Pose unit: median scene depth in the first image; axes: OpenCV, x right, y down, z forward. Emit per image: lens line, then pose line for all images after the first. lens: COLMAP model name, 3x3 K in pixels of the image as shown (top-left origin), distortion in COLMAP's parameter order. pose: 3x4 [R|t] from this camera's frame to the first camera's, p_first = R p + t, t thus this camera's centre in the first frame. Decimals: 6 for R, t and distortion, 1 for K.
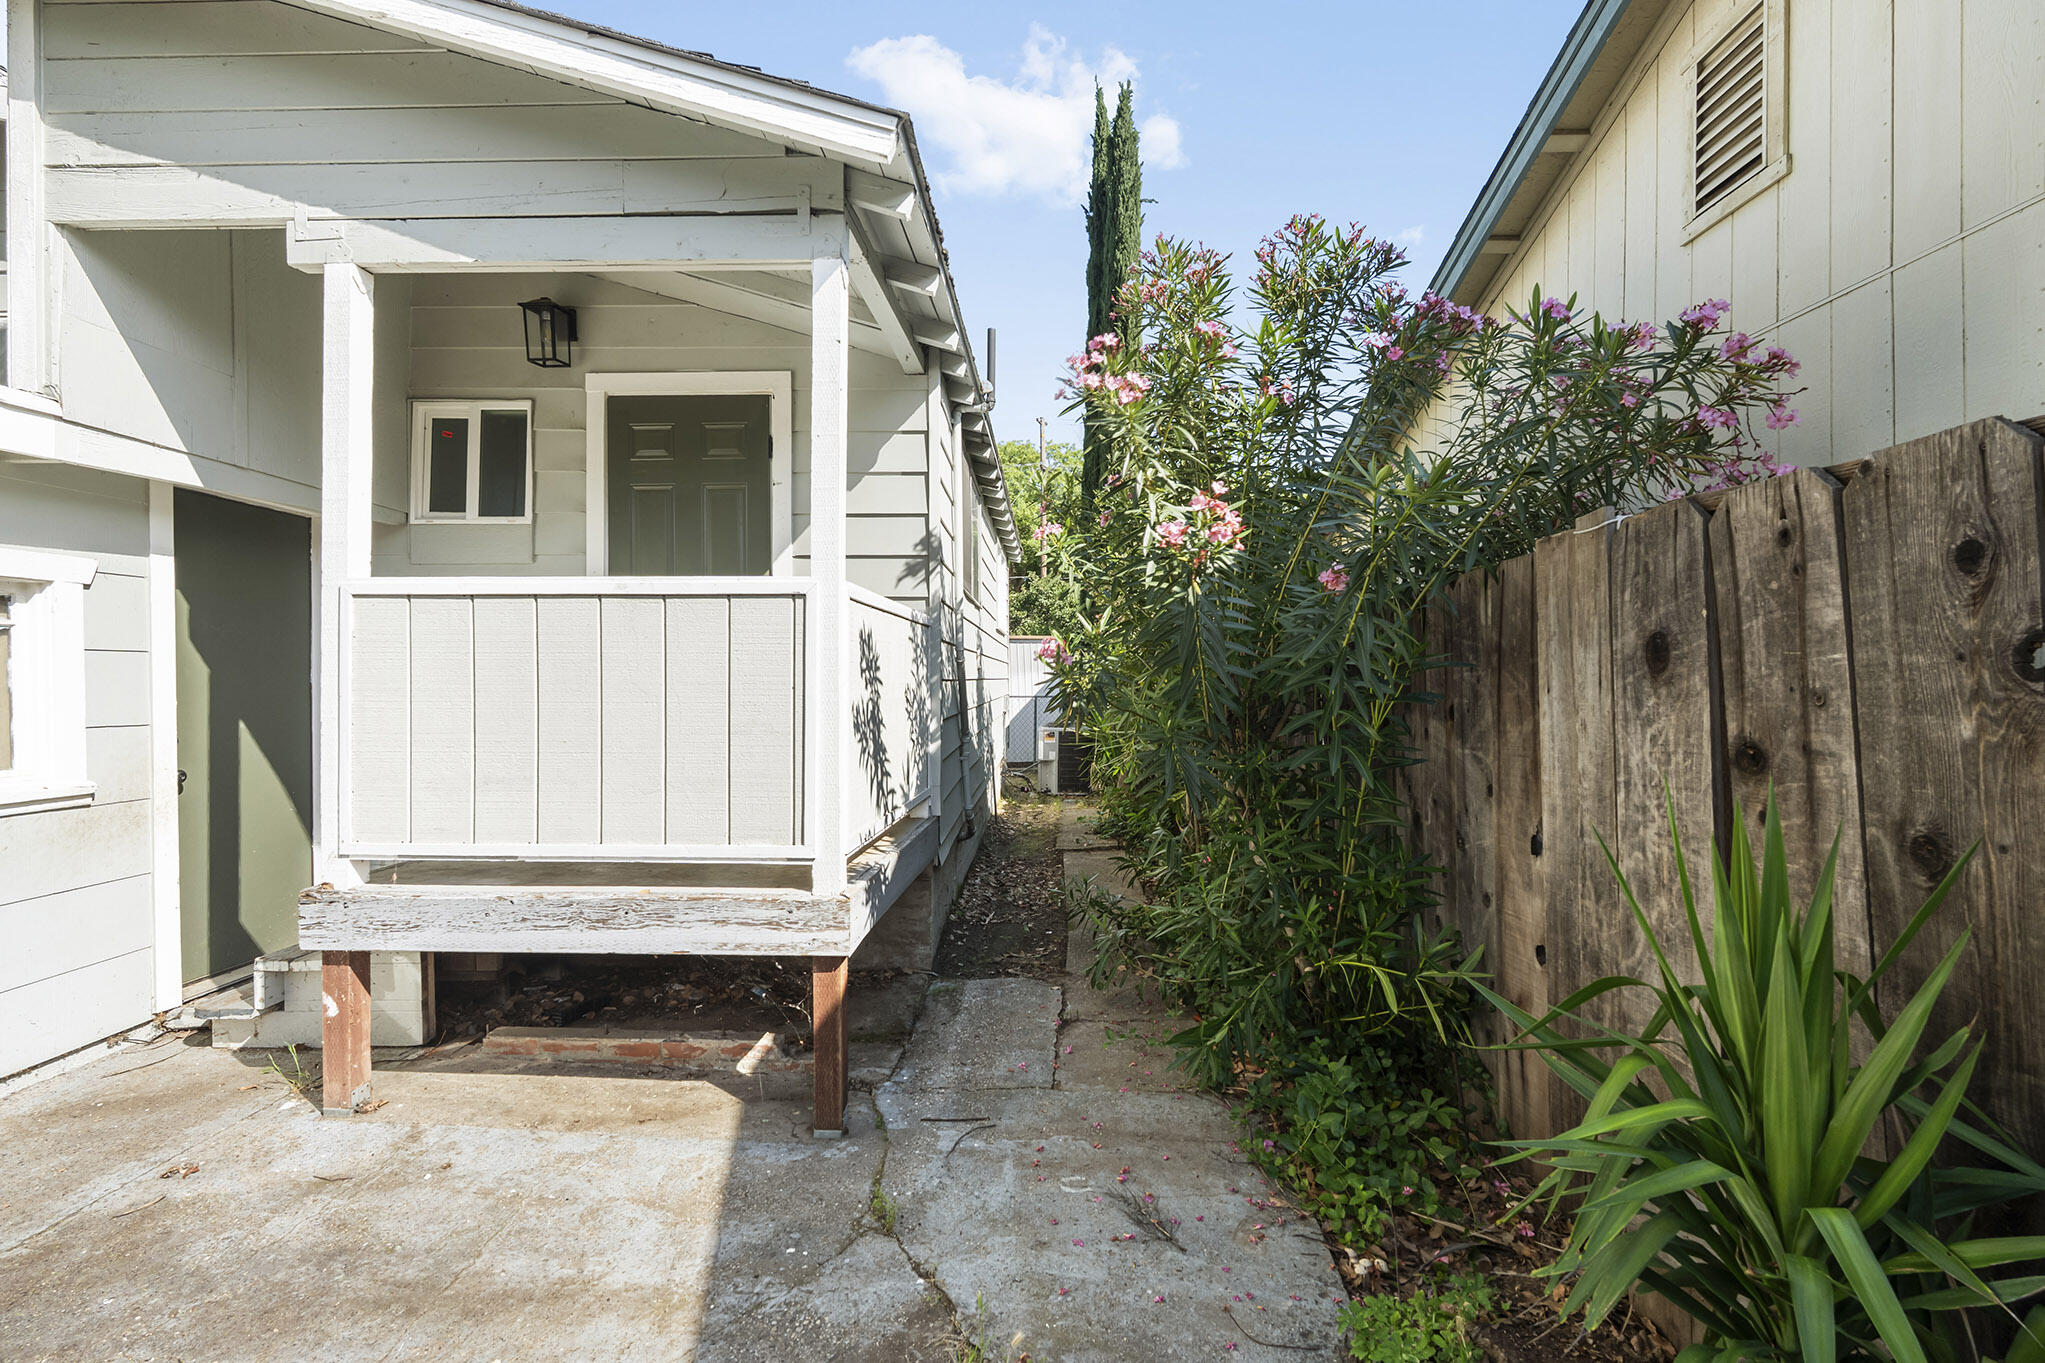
lens RADIAL K [[899.4, 0, 1020.6], [0, 899.4, 684.2], [0, 0, 1]] dist [-0.007081, -0.000472]
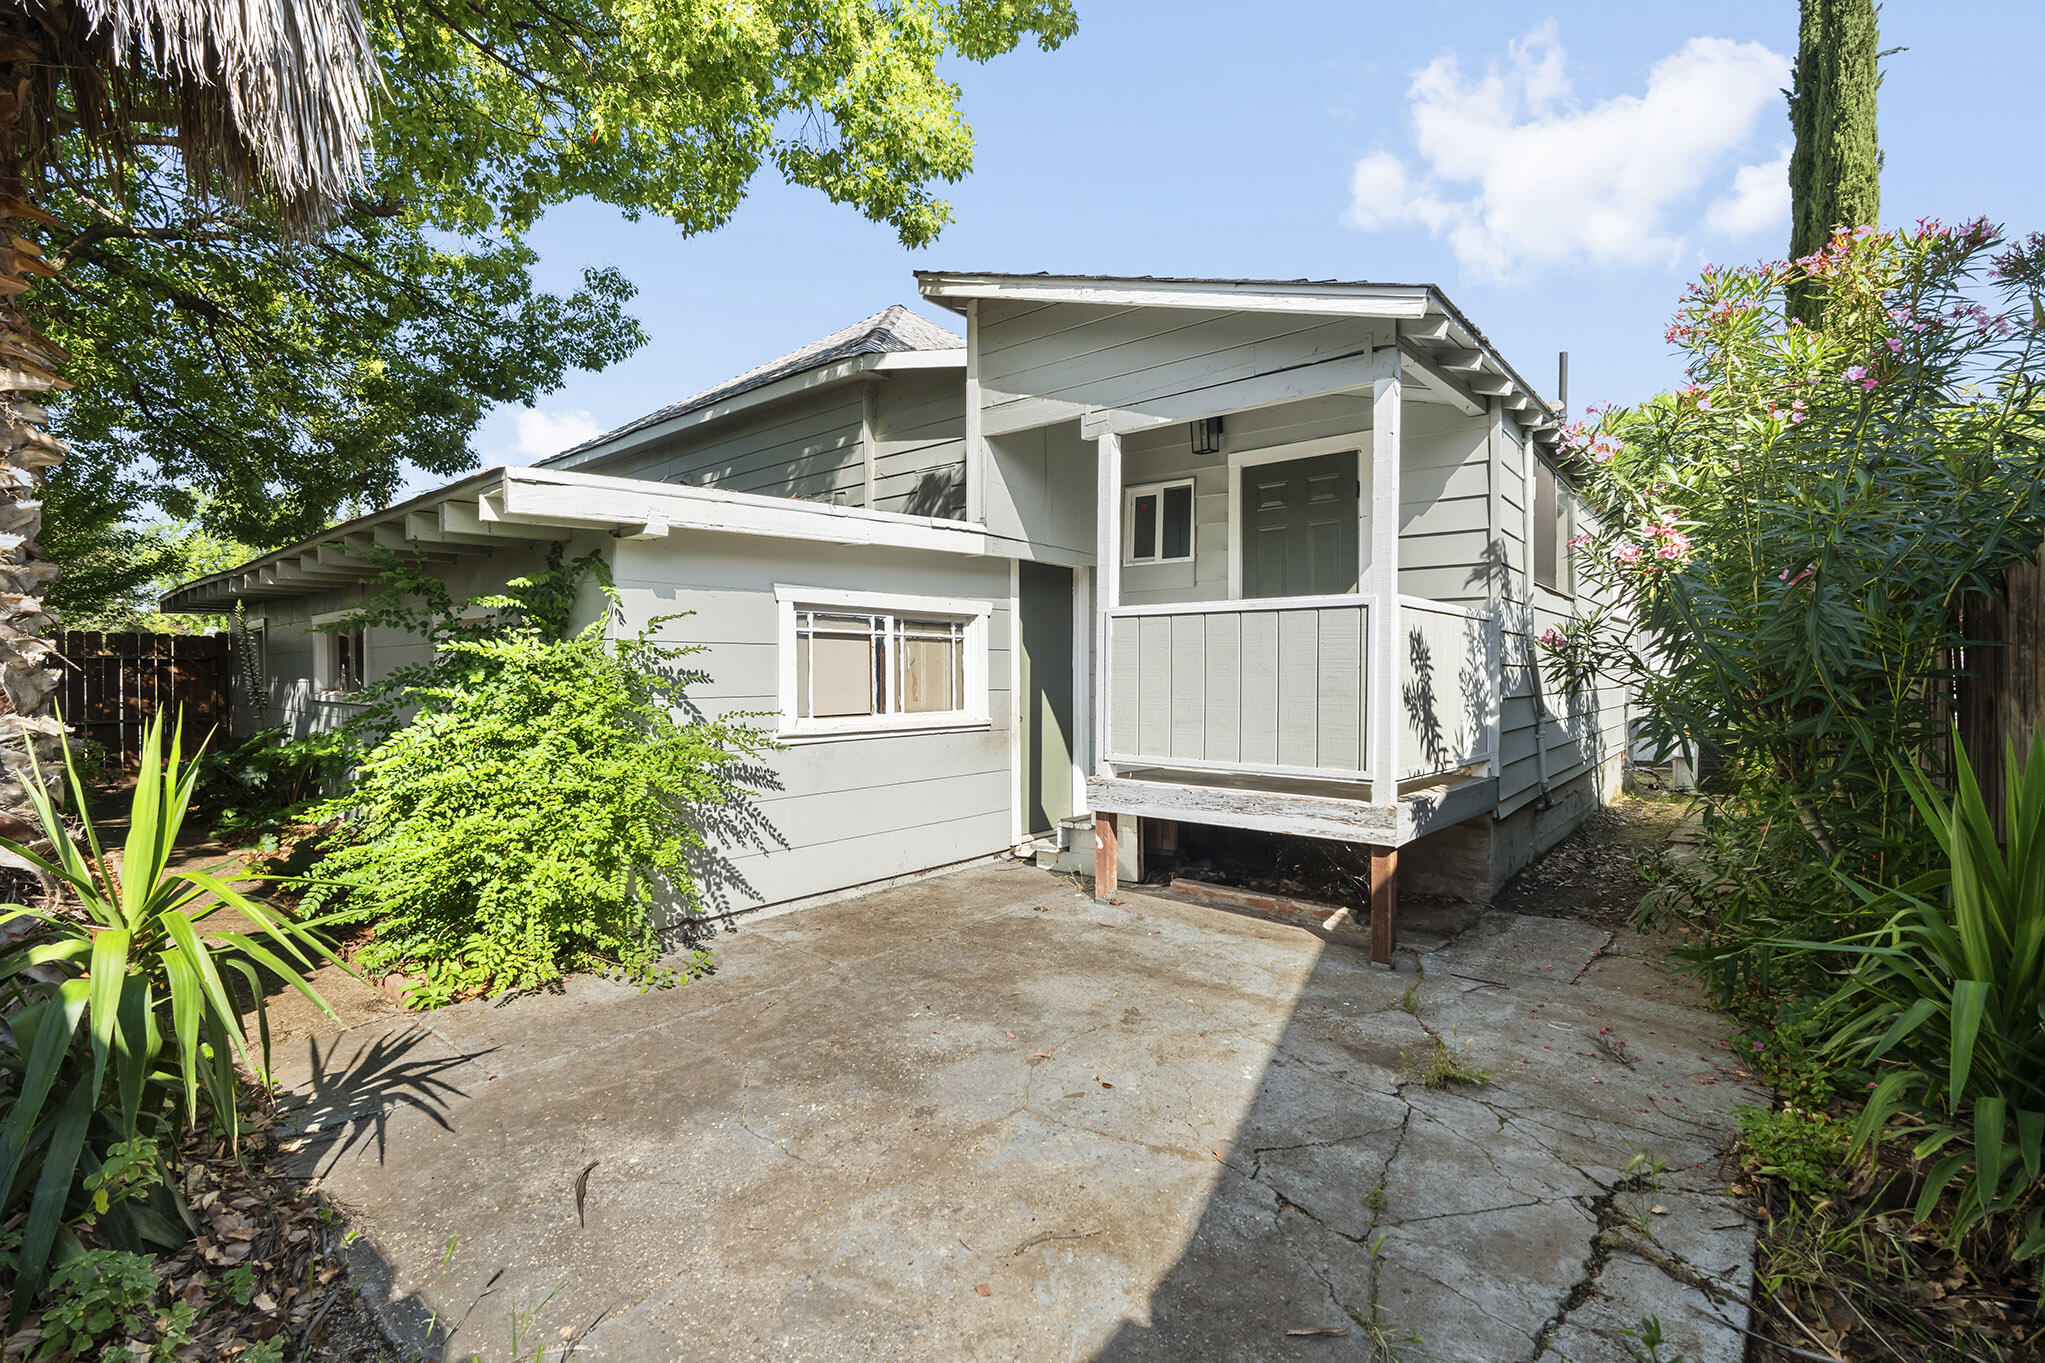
lens RADIAL K [[899.4, 0, 1020.6], [0, 899.4, 684.2], [0, 0, 1]] dist [-0.007081, -0.000472]
pose [[0.787533, 0.008105, -0.616220, 0.204354], [-0.004424, 0.999962, 0.007498, 0.021314], [0.616257, -0.003179, 0.787539, -0.482734]]
